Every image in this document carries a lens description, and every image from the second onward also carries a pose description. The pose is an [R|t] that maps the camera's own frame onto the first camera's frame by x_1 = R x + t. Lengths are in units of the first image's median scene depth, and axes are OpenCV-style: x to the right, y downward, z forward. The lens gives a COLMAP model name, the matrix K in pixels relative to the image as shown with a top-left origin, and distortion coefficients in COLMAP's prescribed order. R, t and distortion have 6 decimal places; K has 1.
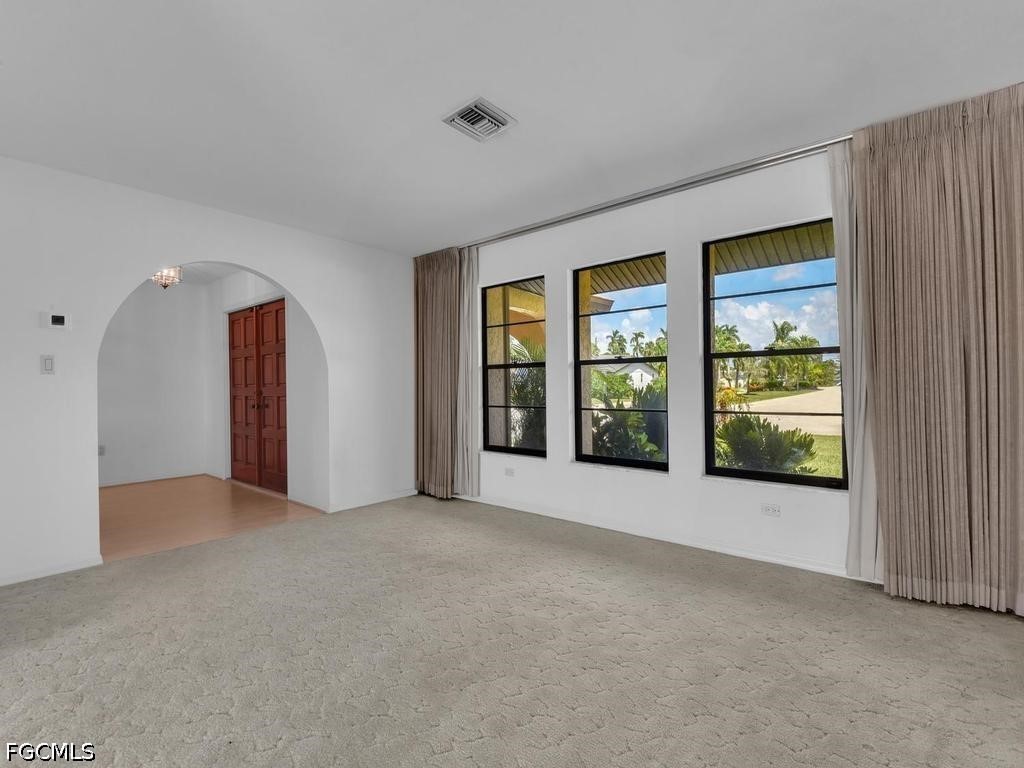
lens RADIAL K [[472.5, 0, 511.3], [0, 472.5, 386.5], [0, 0, 1]] dist [-0.012245, -0.000029]
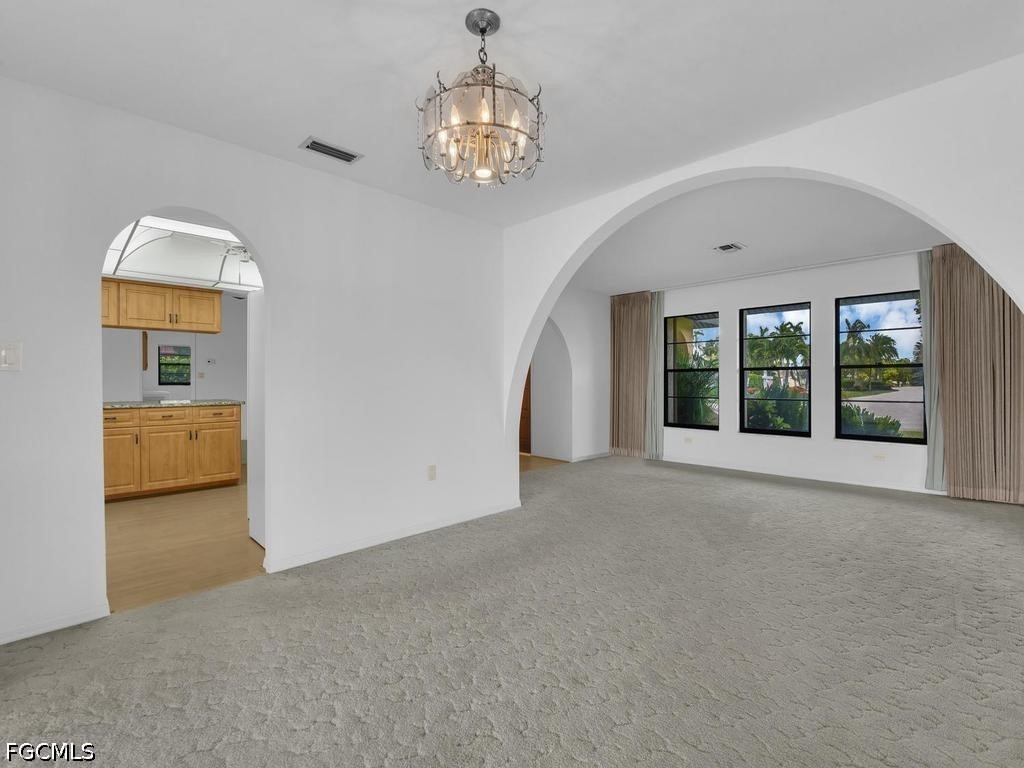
lens RADIAL K [[472.5, 0, 515.8], [0, 472.5, 385.1], [0, 0, 1]] dist [-0.012245, -0.000029]
pose [[0.995228, 0.010728, -0.096984, -0.635451], [-0.010327, 0.999936, 0.004630, 0.003510], [0.097028, -0.003606, 0.995275, -0.876764]]
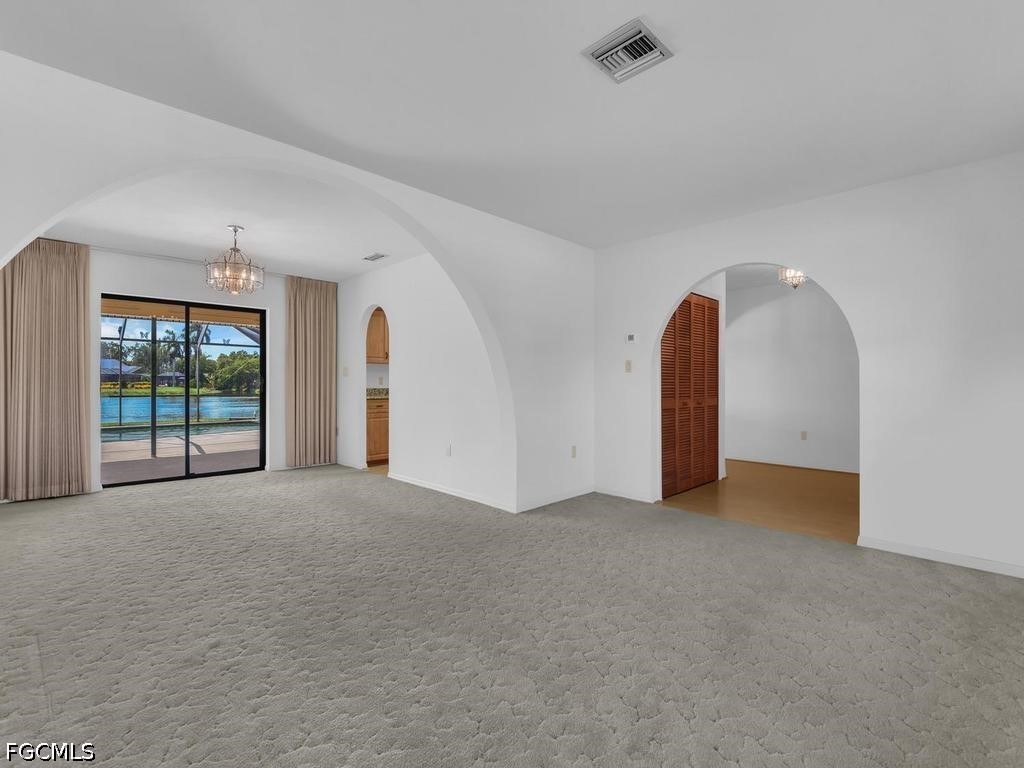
lens RADIAL K [[472.5, 0, 514.7], [0, 472.5, 379.7], [0, 0, 1]] dist [-0.012245, -0.000029]
pose [[-0.102783, 0.025970, -0.994365, 0.617831], [0.011063, 0.999627, 0.024963, -0.048295], [0.994642, -0.008434, -0.103032, 0.688148]]
